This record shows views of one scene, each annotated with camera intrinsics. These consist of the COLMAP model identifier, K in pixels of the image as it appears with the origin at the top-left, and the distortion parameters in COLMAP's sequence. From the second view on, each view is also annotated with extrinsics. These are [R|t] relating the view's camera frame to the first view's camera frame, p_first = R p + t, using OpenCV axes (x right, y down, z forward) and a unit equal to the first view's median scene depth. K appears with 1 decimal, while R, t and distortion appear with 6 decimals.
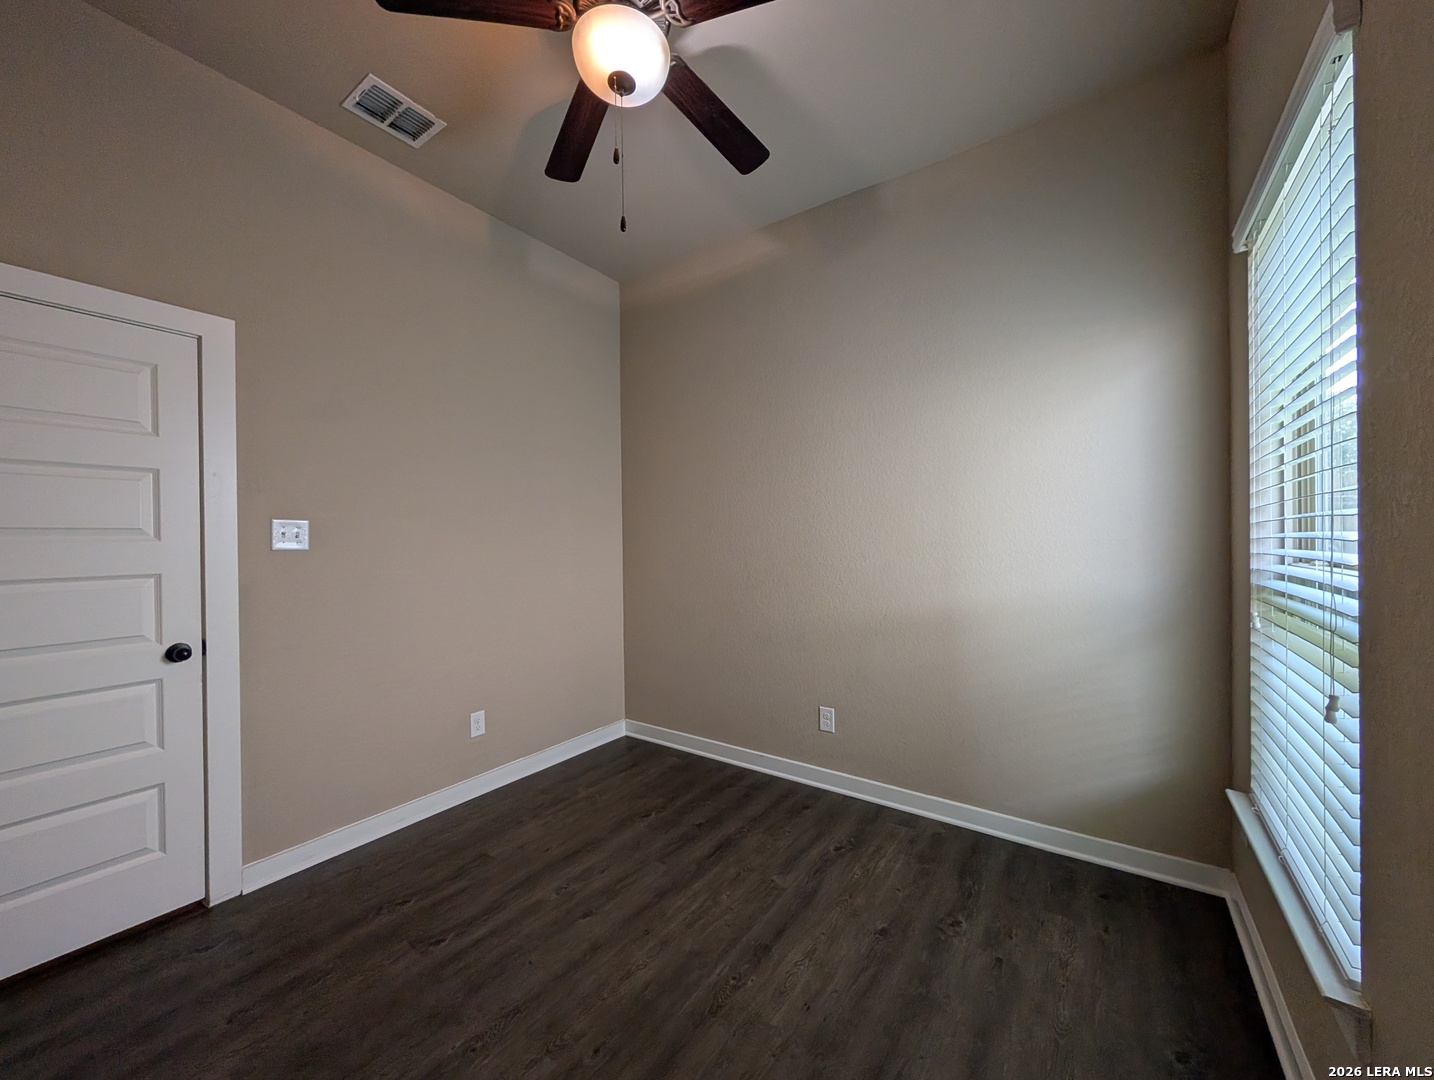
lens RADIAL K [[547.7, 0, 719.9], [0, 547.7, 541.9], [0, 0, 1]] dist [-0.000650, 0.000249]
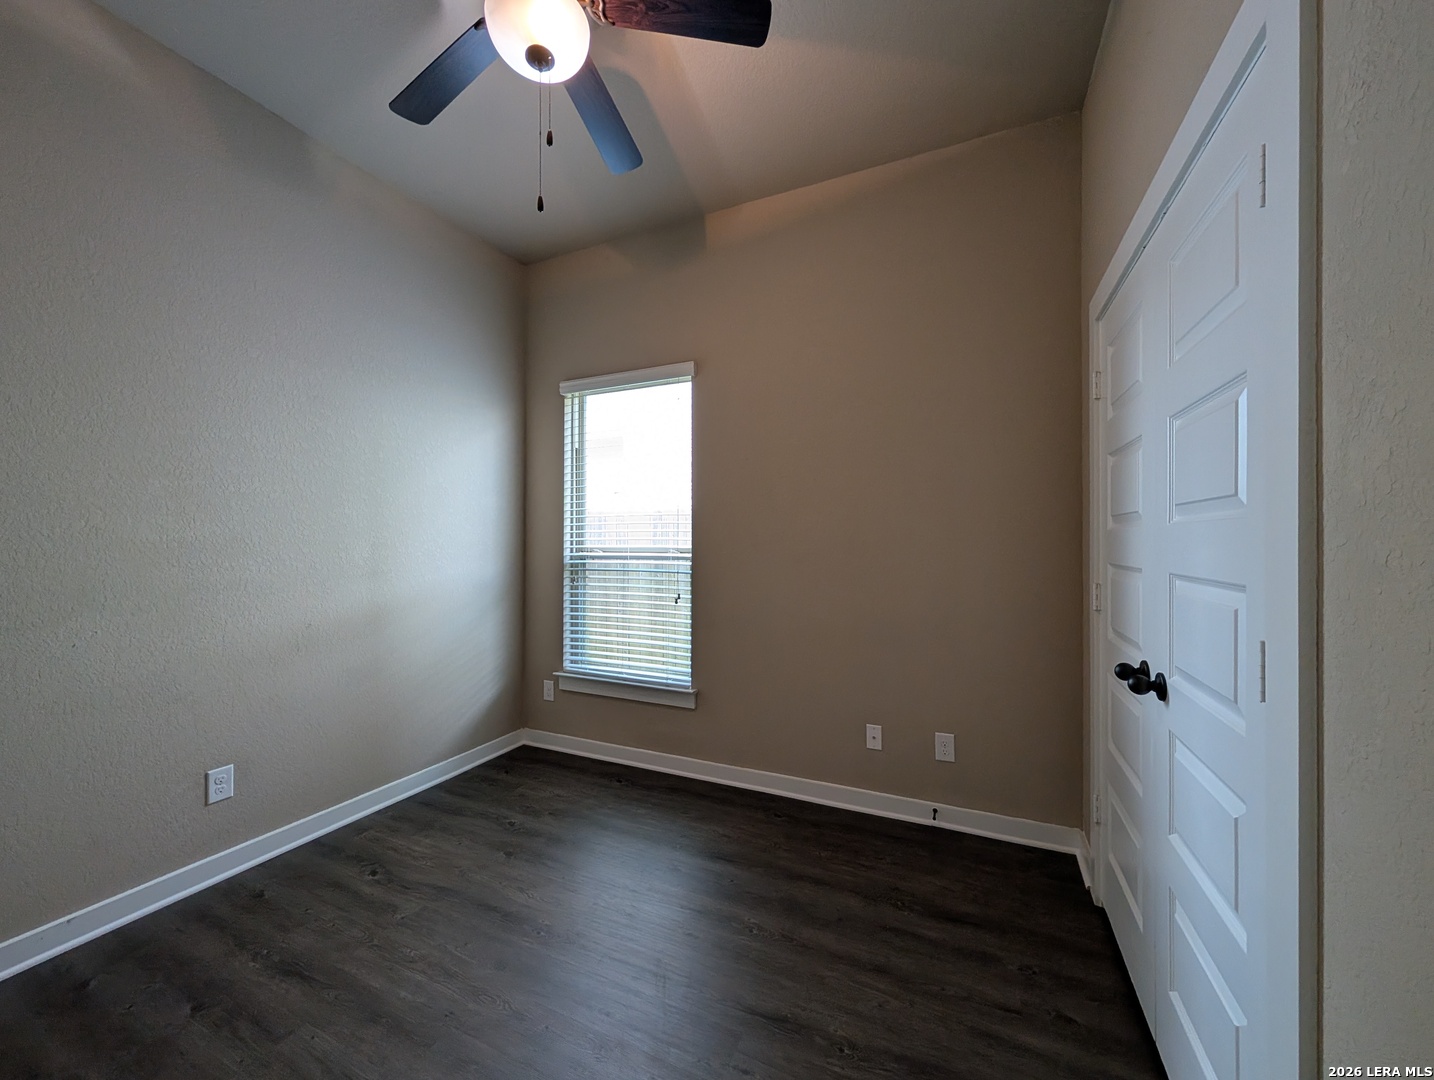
lens RADIAL K [[547.7, 0, 719.9], [0, 547.7, 541.9], [0, 0, 1]] dist [-0.000650, 0.000249]
pose [[-0.182350, 0.012846, 0.983150, -0.762901], [0.007428, 0.999904, -0.011687, 0.018309], [-0.983206, 0.005172, -0.182428, 0.564573]]
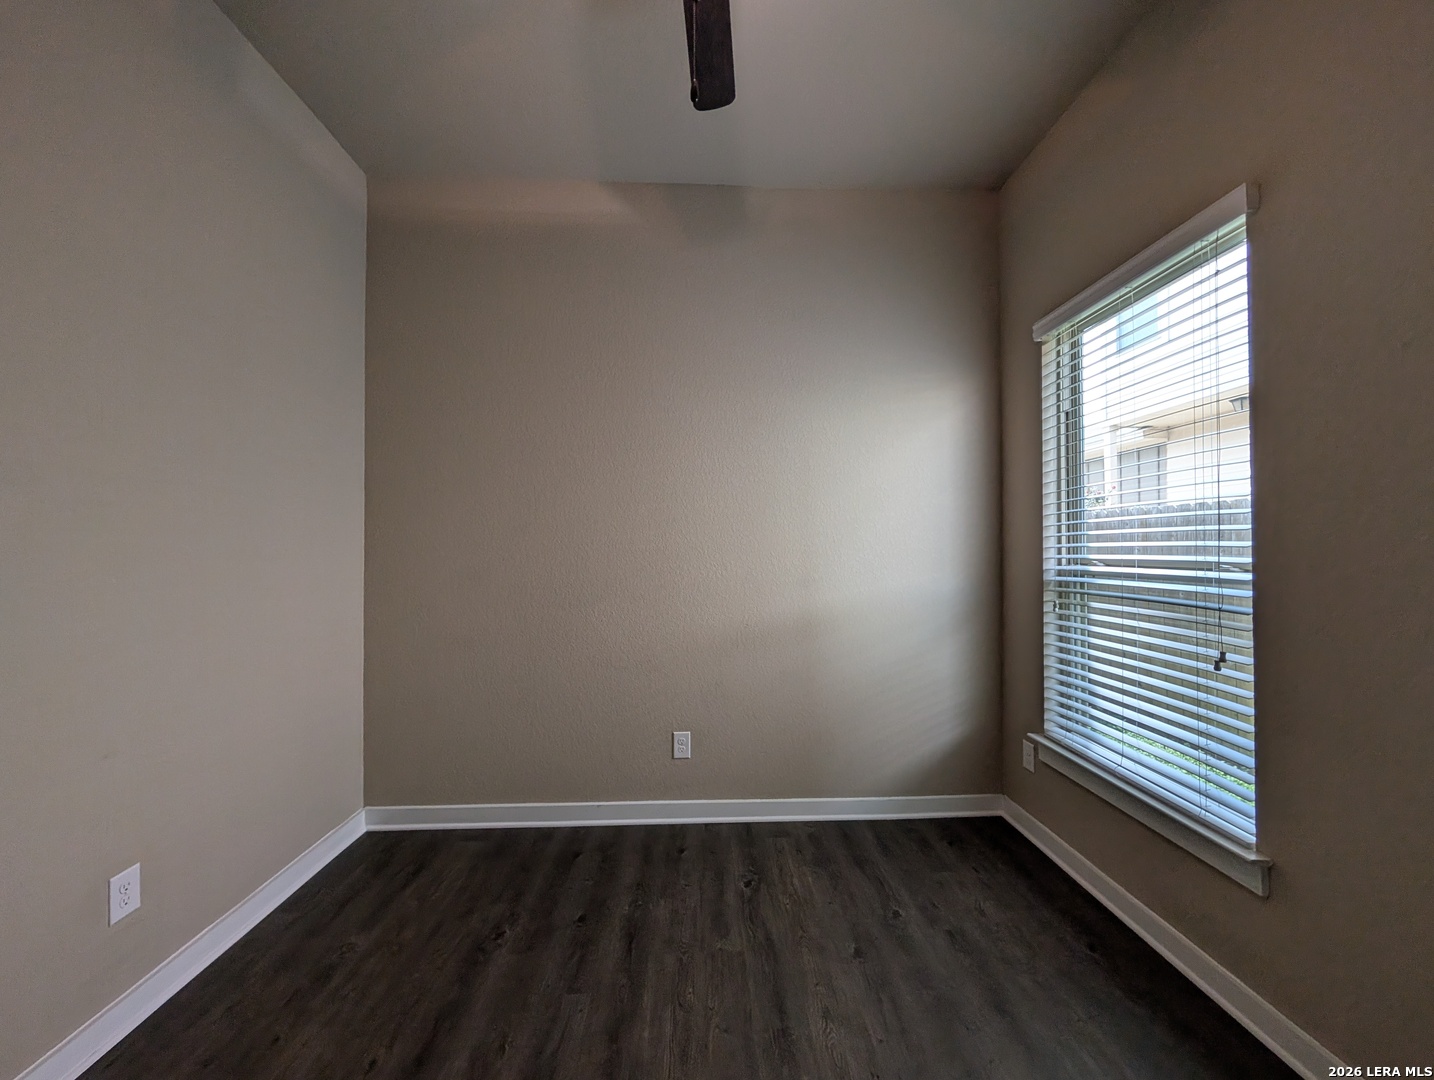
lens RADIAL K [[547.7, 0, 719.9], [0, 547.7, 541.9], [0, 0, 1]] dist [-0.000650, 0.000249]
pose [[0.792352, 0.019163, 0.609762, -0.370538], [-0.005001, 0.999677, -0.024918, 0.012647], [-0.610043, 0.016695, 0.792192, 0.281415]]
